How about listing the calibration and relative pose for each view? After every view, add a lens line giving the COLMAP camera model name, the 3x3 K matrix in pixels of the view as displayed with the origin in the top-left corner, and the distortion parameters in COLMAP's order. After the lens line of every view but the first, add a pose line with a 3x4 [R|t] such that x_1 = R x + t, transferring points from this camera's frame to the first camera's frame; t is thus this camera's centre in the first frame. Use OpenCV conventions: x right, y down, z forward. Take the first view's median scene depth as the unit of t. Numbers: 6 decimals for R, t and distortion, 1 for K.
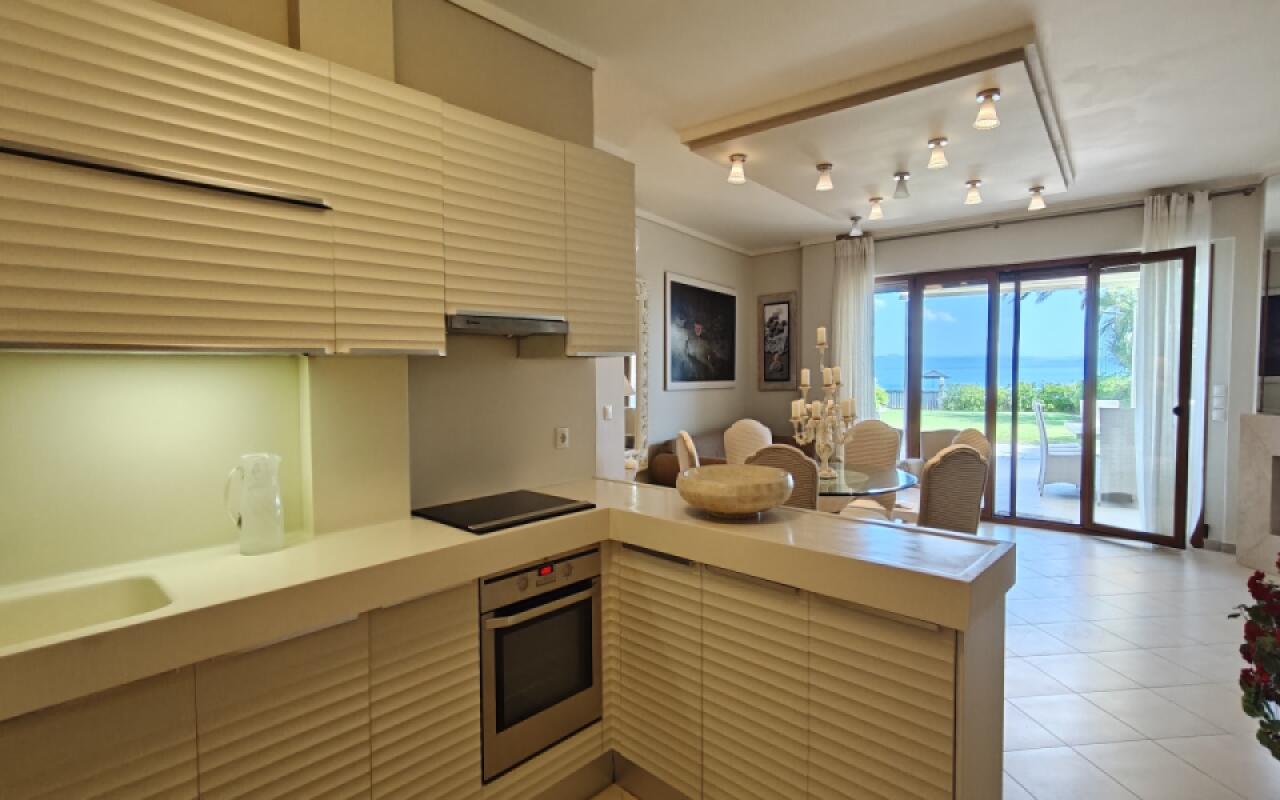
lens RADIAL K [[615.5, 0, 634.7], [0, 615.5, 395.4], [0, 0, 1]] dist [0.000997, 0.005563]
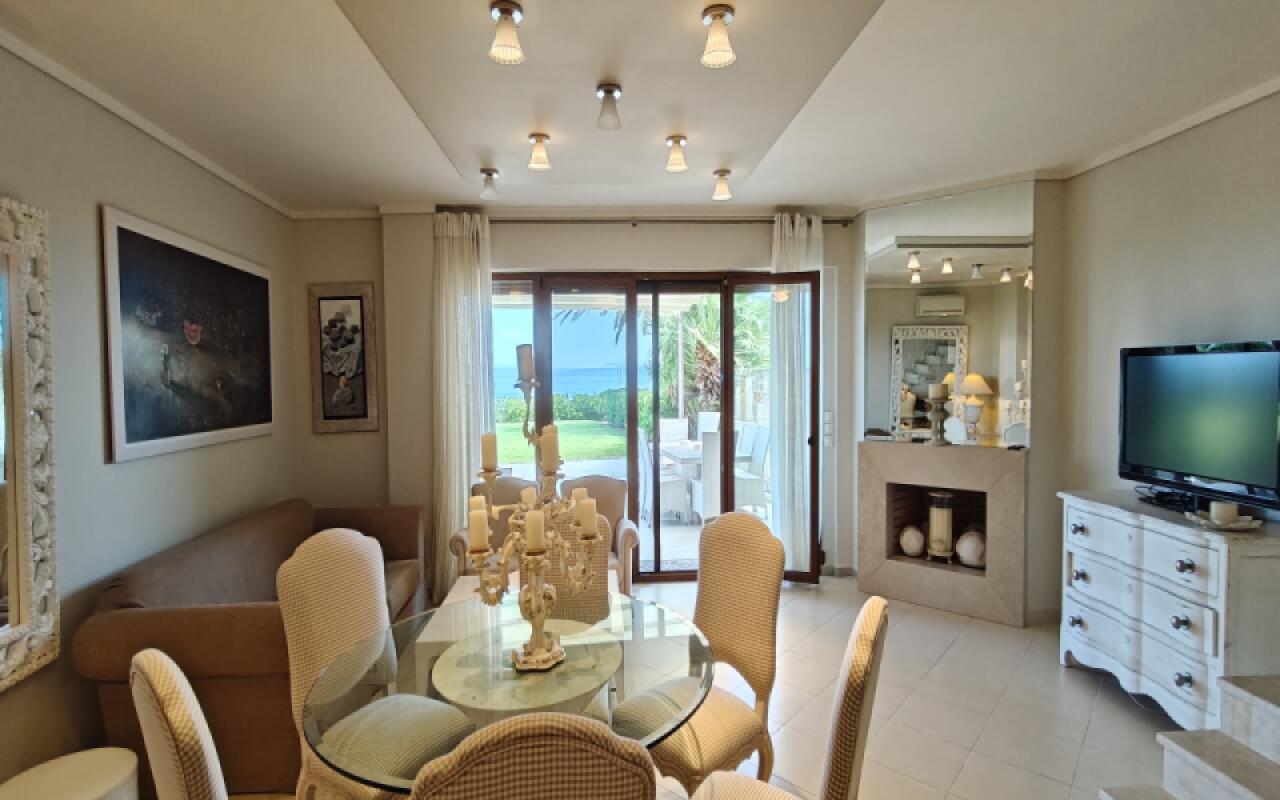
lens RADIAL K [[615.5, 0, 634.7], [0, 615.5, 395.4], [0, 0, 1]] dist [0.000997, 0.005563]
pose [[0.747435, -0.023648, 0.663914, 0.042698], [0.034034, 0.999417, -0.002717, -0.050061], [-0.663463, 0.024627, 0.747804, 0.448087]]
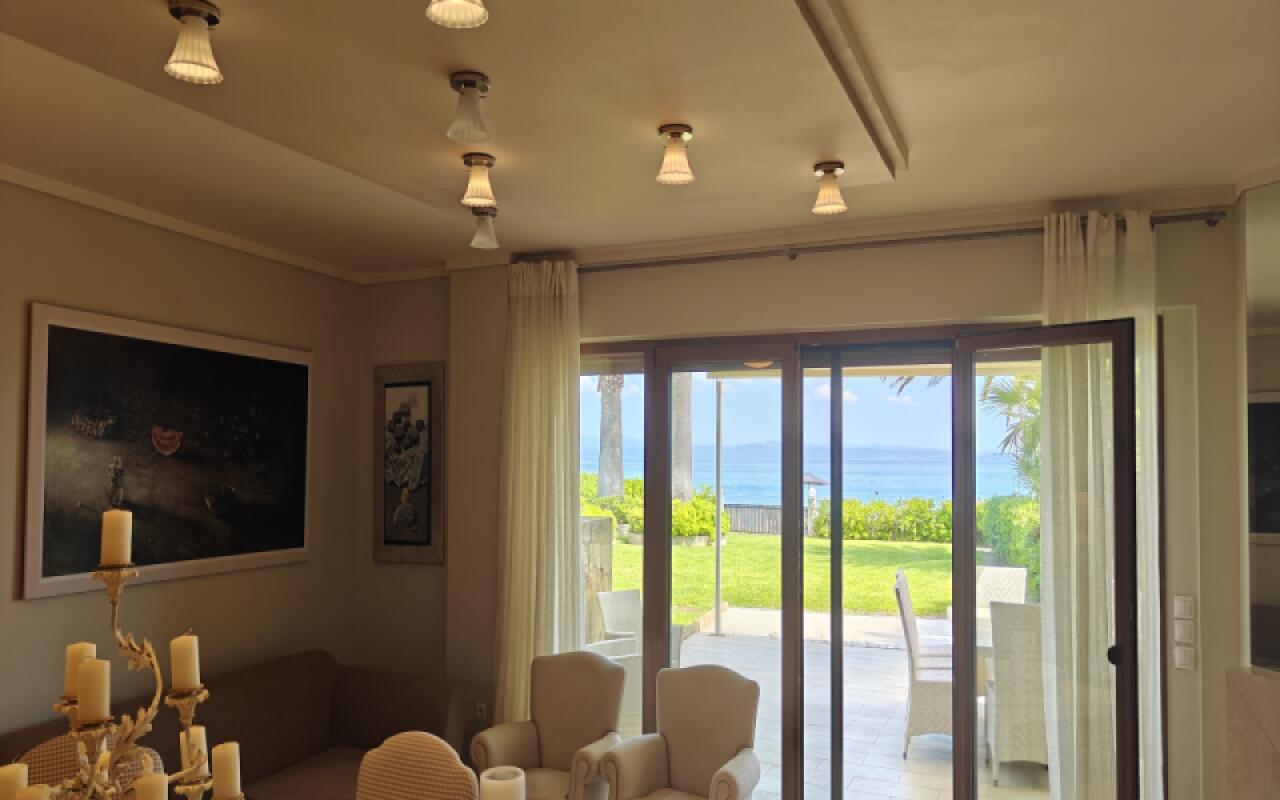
lens RADIAL K [[901.3, 0, 637.7], [0, 901.3, 415.2], [0, 0, 1]] dist [0.002926, 0.000559]
pose [[0.969980, 0.031895, 0.241085, 0.332045], [-0.010744, 0.996015, -0.088540, -0.090032], [-0.242948, 0.083292, 0.966457, 0.383773]]
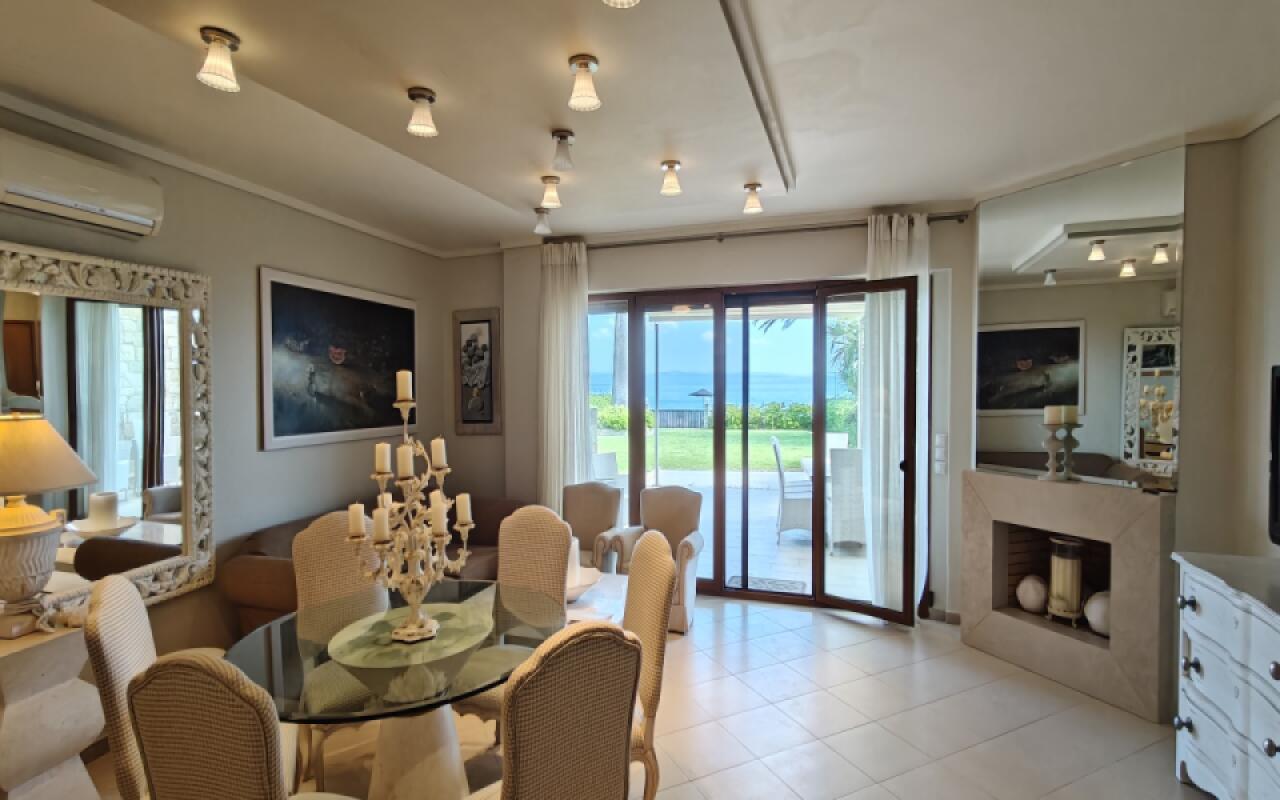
lens RADIAL K [[615.5, 0, 634.7], [0, 615.5, 395.4], [0, 0, 1]] dist [0.000997, 0.005563]
pose [[0.945854, -0.001149, 0.324590, 0.238725], [0.008833, 0.999715, -0.022200, -0.054489], [-0.324472, 0.023865, 0.945594, 0.299335]]
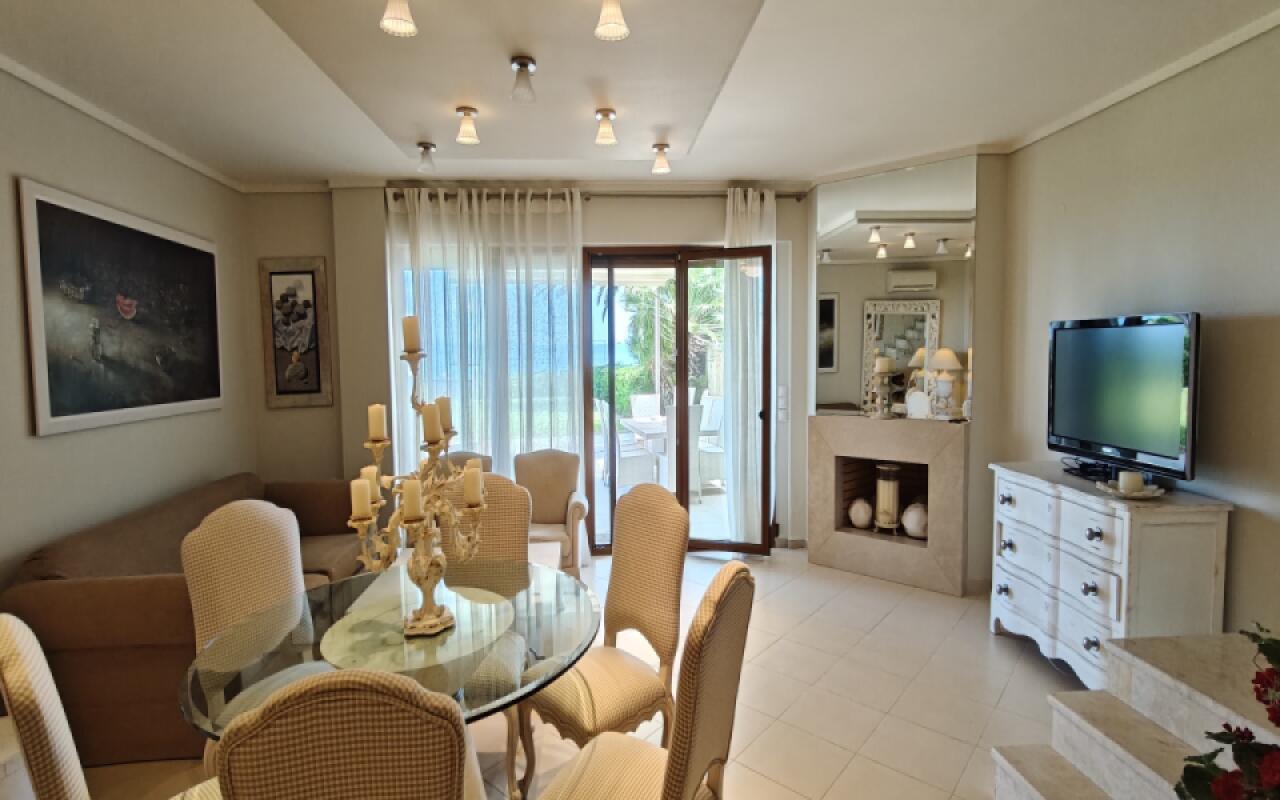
lens RADIAL K [[616.5, 0, 634.7], [0, 616.5, 384.2], [0, 0, 1]] dist [0.000297, 0.005265]
pose [[0.742154, -0.038289, 0.669135, 0.085267], [0.035508, 0.999211, 0.017793, -0.045056], [-0.669288, 0.010554, 0.742928, 0.400965]]
